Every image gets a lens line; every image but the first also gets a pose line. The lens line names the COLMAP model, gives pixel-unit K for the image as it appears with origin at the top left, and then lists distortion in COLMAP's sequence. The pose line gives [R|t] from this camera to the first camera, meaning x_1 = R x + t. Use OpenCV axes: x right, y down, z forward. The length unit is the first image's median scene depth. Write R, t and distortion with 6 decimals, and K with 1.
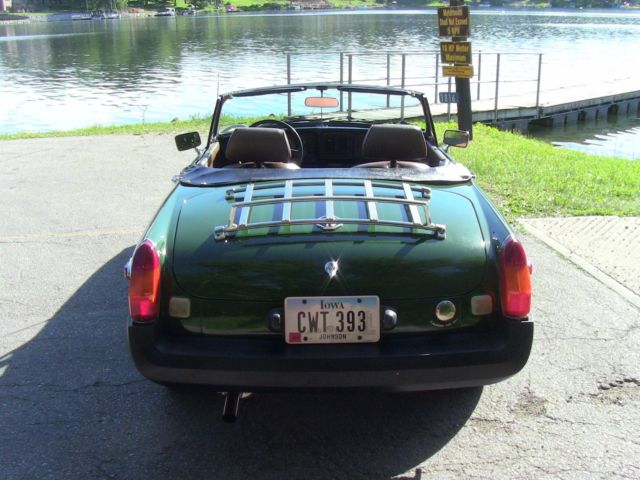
lens RADIAL K [[728.6, 0, 320.0], [0, 728.6, 240.0], [0, 0, 1]] dist [-0.187294, 0.017896]
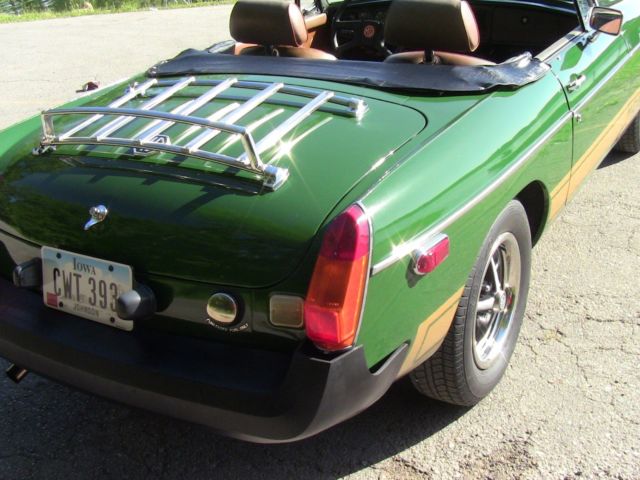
lens RADIAL K [[728.6, 0, 320.0], [0, 728.6, 240.0], [0, 0, 1]] dist [-0.187294, 0.017896]
pose [[0.848392, 0.165439, -0.502853, 0.559327], [-0.072567, 0.977289, 0.199098, -0.092371], [0.524371, -0.132422, 0.841130, 0.535832]]
